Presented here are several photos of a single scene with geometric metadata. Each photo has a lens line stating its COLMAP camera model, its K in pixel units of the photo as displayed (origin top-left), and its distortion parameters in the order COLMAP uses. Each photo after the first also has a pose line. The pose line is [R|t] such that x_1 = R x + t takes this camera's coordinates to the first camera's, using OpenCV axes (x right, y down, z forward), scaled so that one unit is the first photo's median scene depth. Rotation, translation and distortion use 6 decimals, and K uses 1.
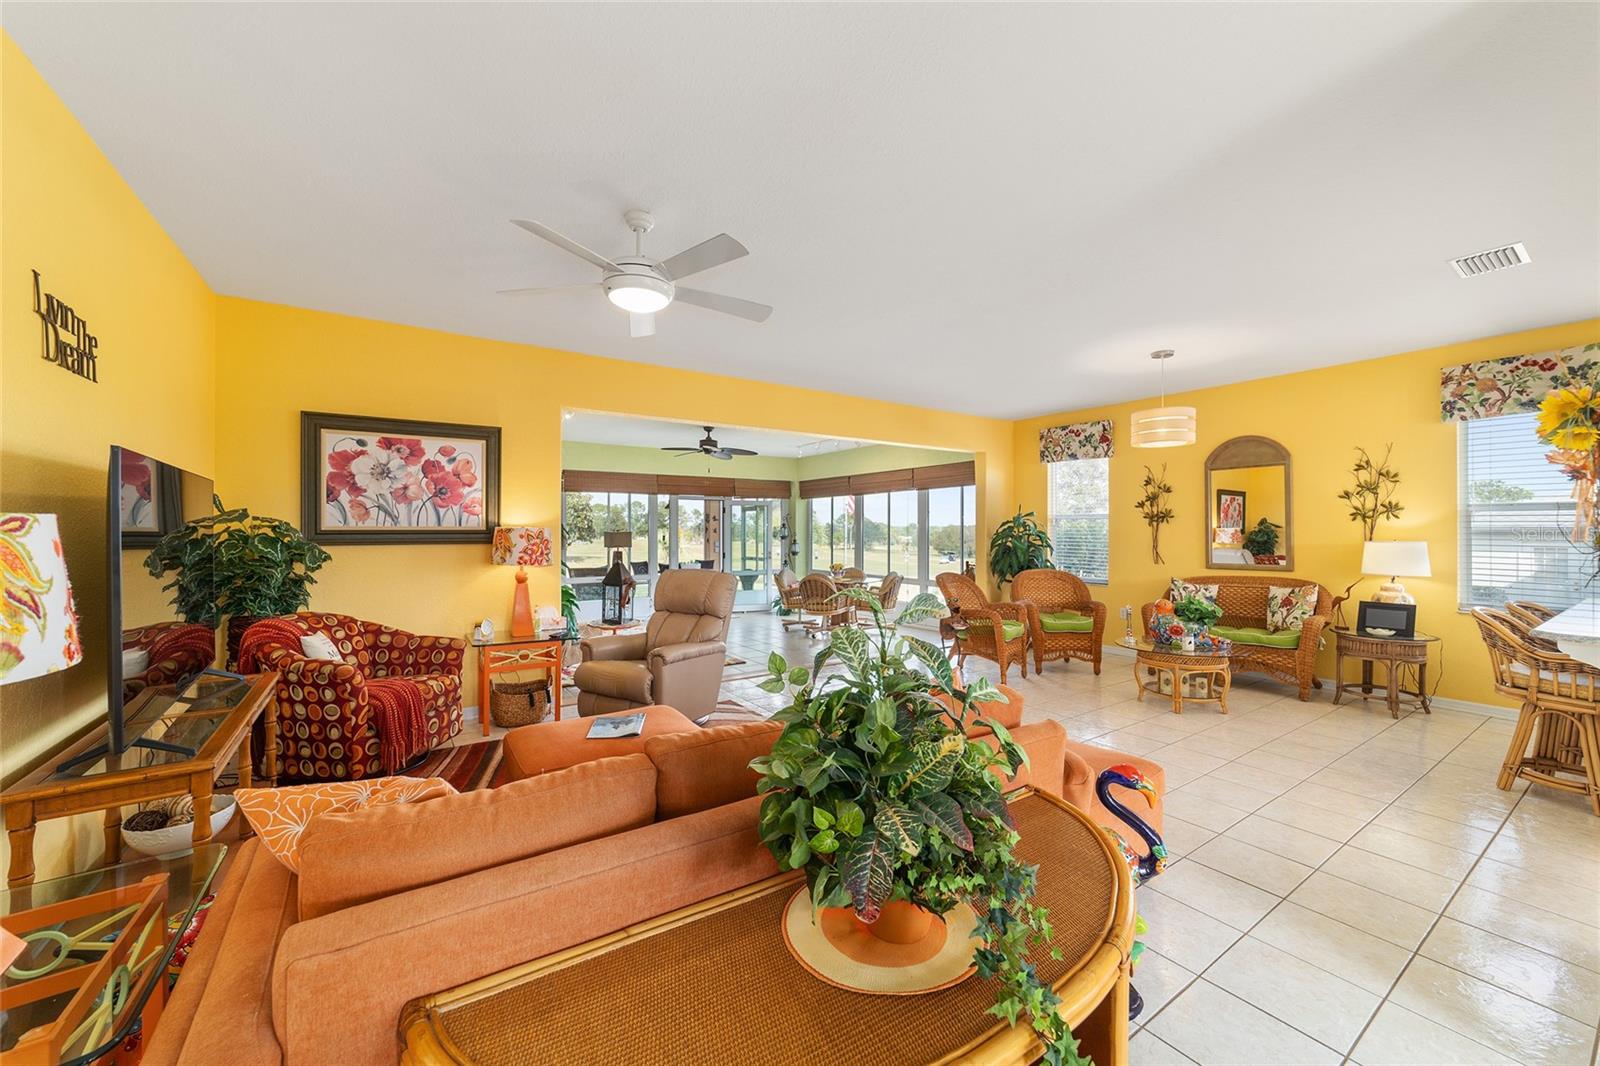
lens RADIAL K [[612.4, 0, 797.1], [0, 612.4, 526.2], [0, 0, 1]] dist [-0.016649, 0.008429]
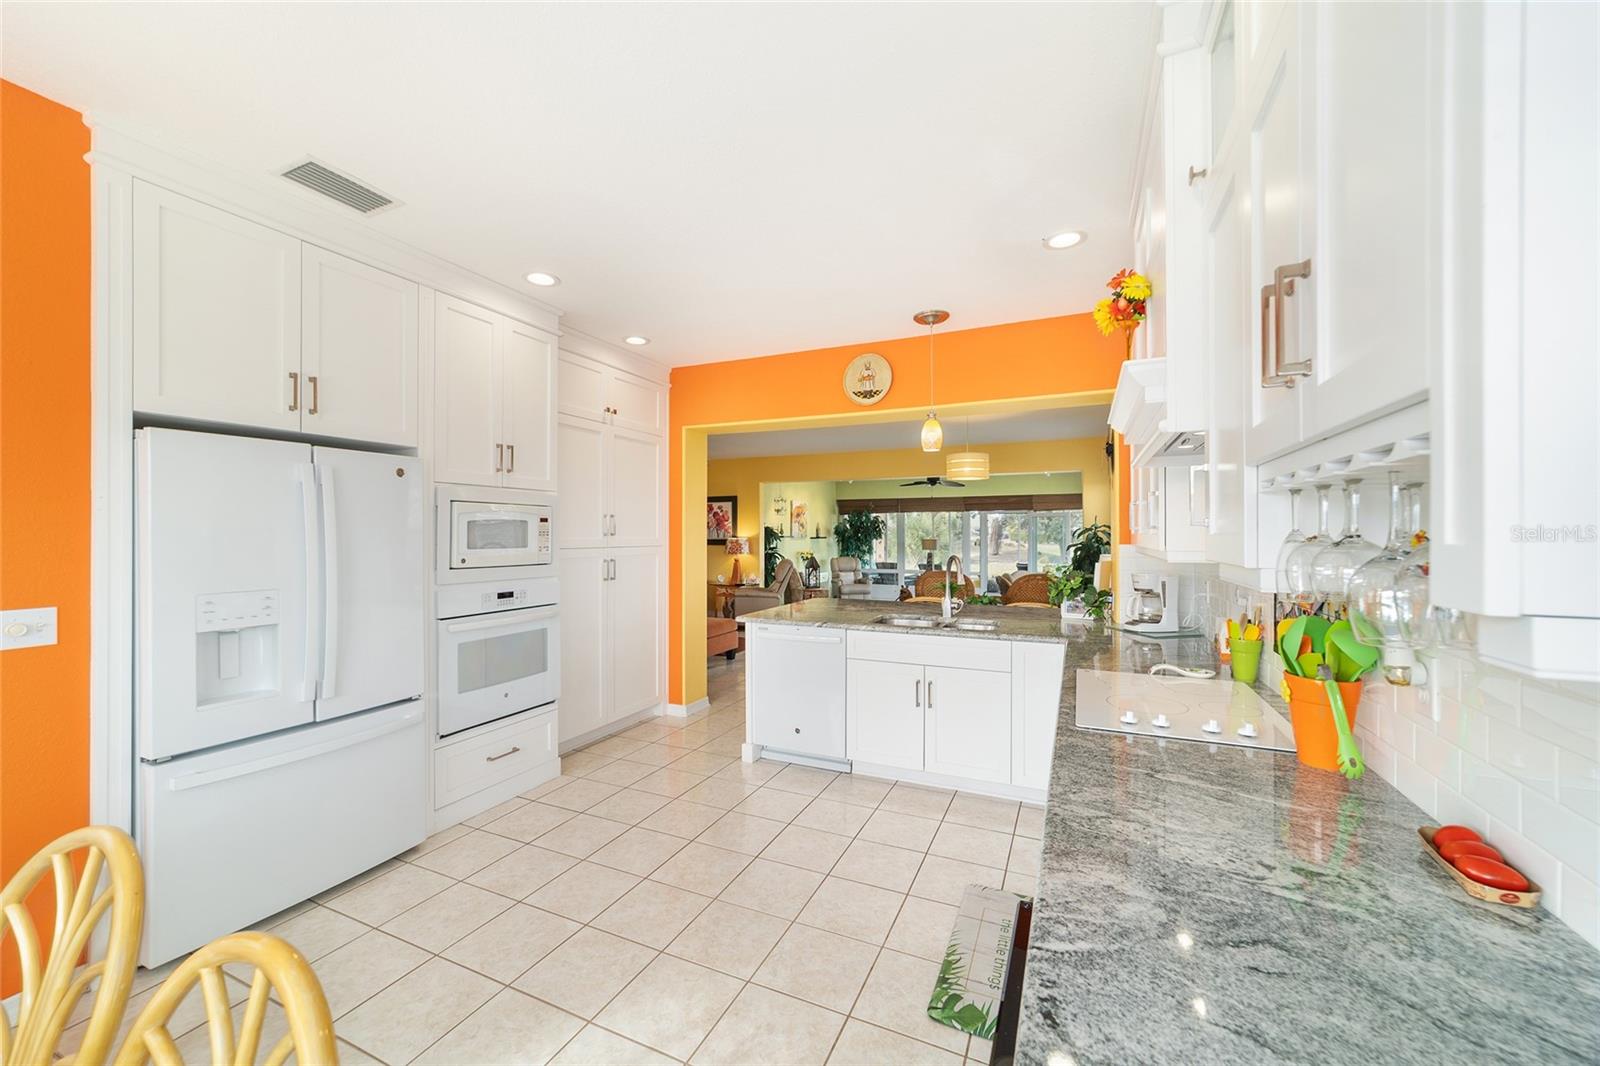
lens RADIAL K [[613.1, 0, 798.6], [0, 613.1, 528.5], [0, 0, 1]] dist [-0.009387, 0.000417]
pose [[0.524158, -0.009160, -0.851572, 1.457667], [0.007006, 0.999955, -0.006444, -0.016615], [0.851592, -0.002588, 0.524199, -0.028284]]
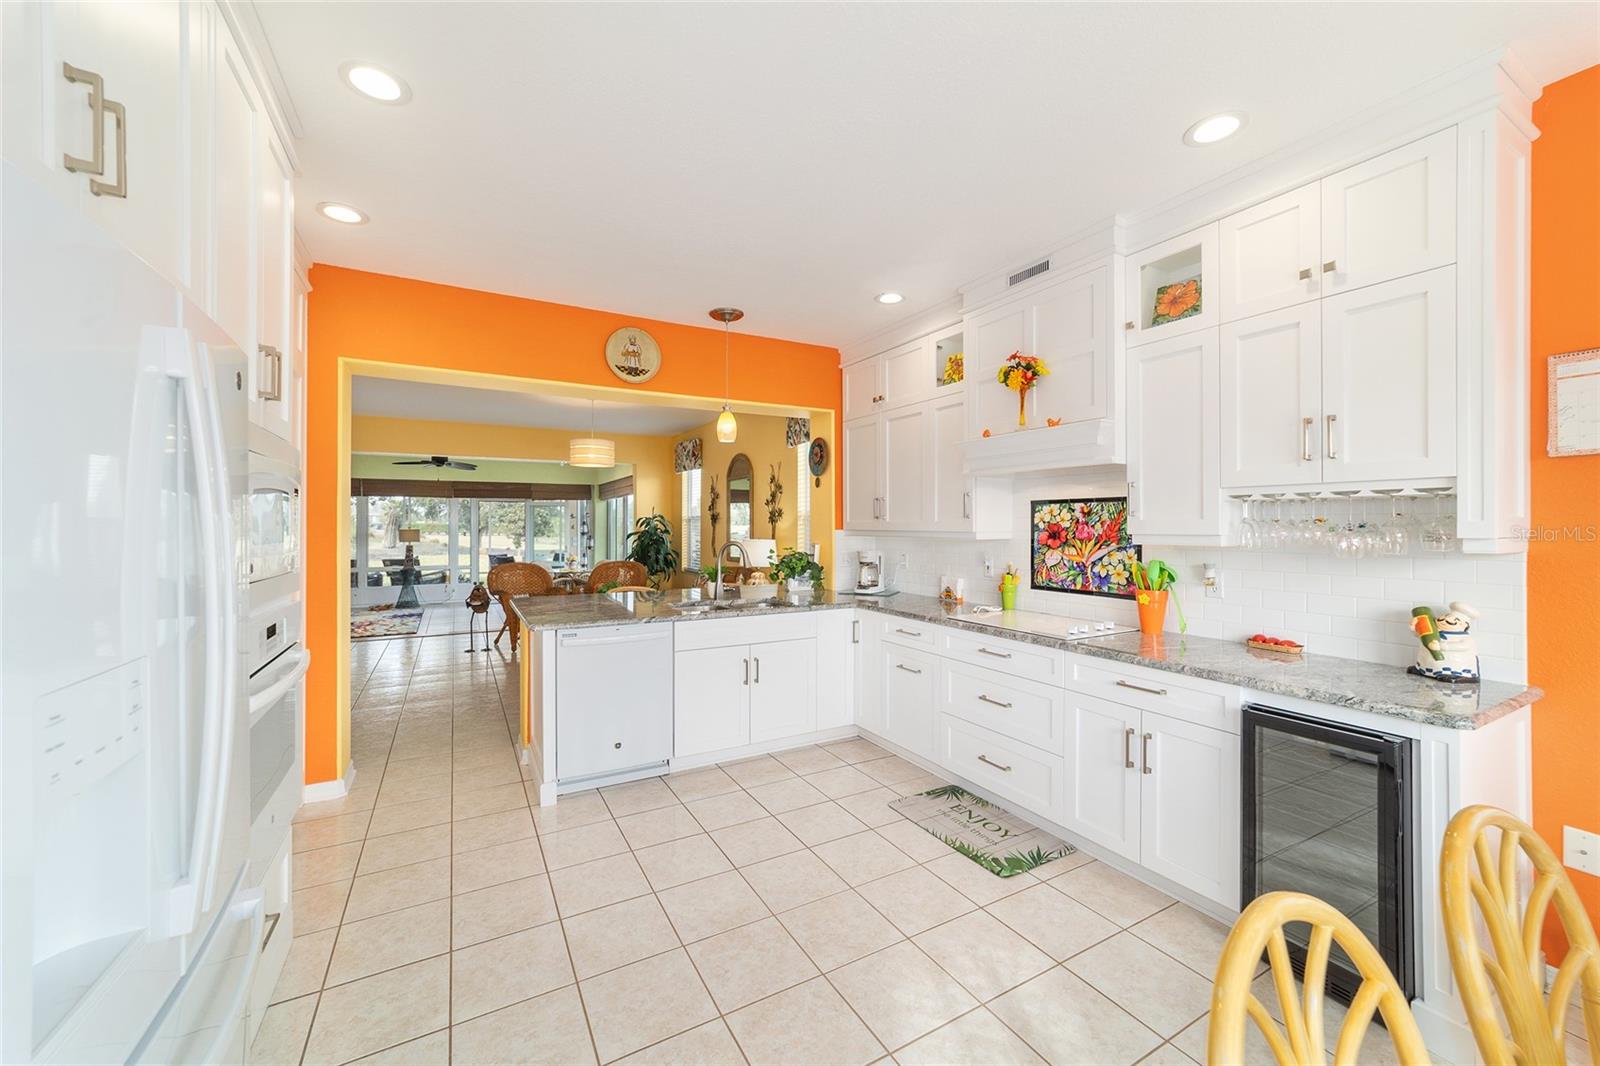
lens RADIAL K [[617.1, 0, 795.9], [0, 617.1, 519.7], [0, 0, 1]] dist [-0.009634, 0.000659]
pose [[0.996527, -0.001203, -0.083263, 1.073438], [0.001135, 0.999999, -0.000860, -0.014877], [0.083264, 0.000763, 0.996527, -0.270257]]
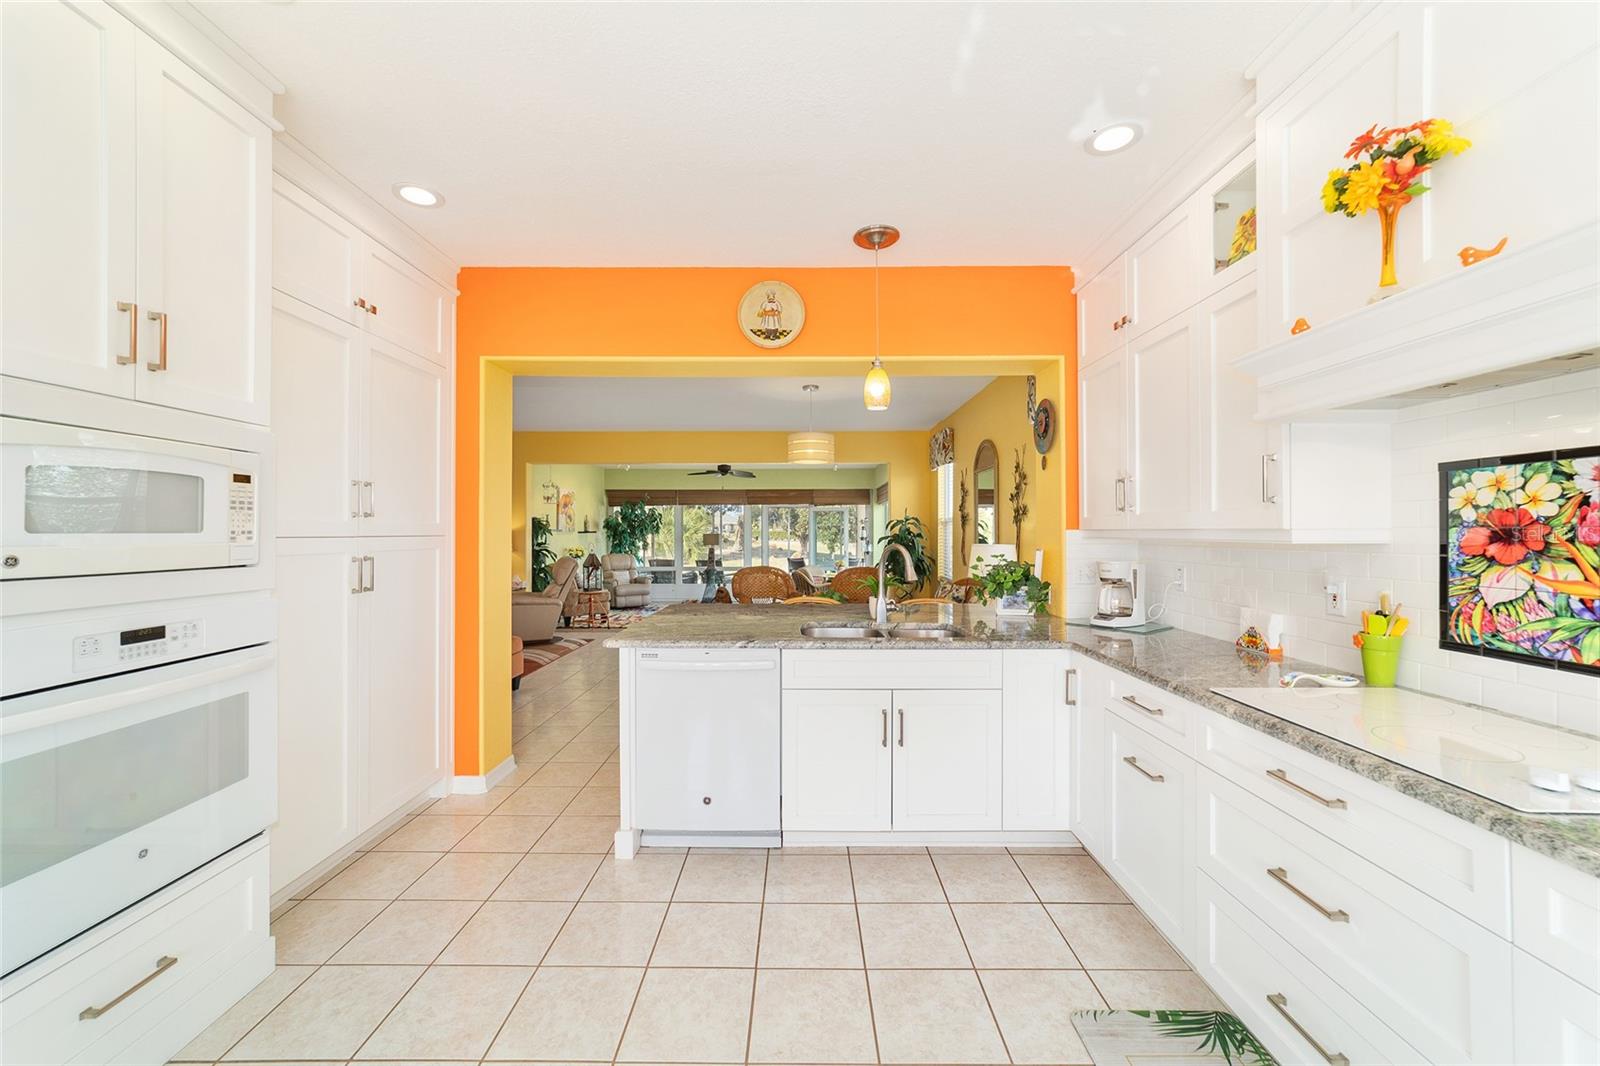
lens RADIAL K [[612.4, 0, 797.1], [0, 612.4, 526.2], [0, 0, 1]] dist [-0.016649, 0.008429]
pose [[0.827146, -0.005927, -0.561956, 1.177898], [0.004776, 0.999982, -0.003517, -0.003123], [0.561966, 0.000225, 0.827160, -0.019241]]
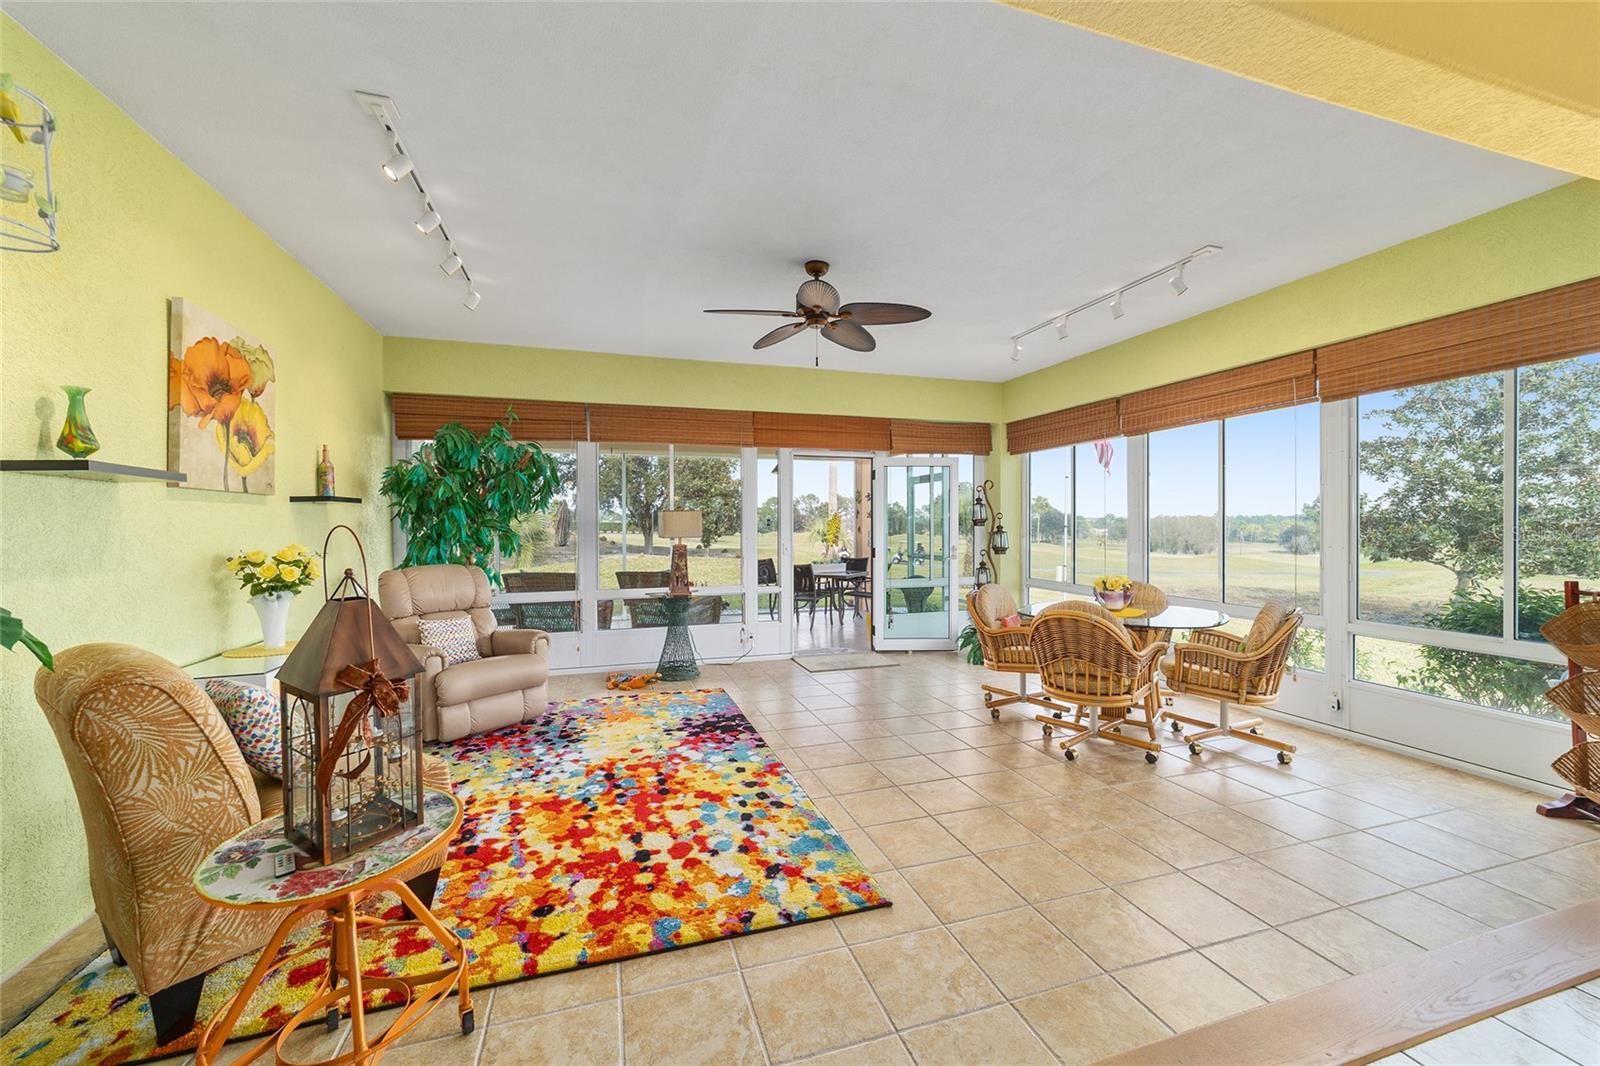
lens RADIAL K [[613.1, 0, 798.6], [0, 613.1, 528.5], [0, 0, 1]] dist [-0.009387, 0.000417]
pose [[0.960950, -0.001195, -0.276721, -0.056793], [0.005380, 0.999882, 0.014366, 0.034131], [0.276671, -0.015293, 0.960843, 0.918504]]
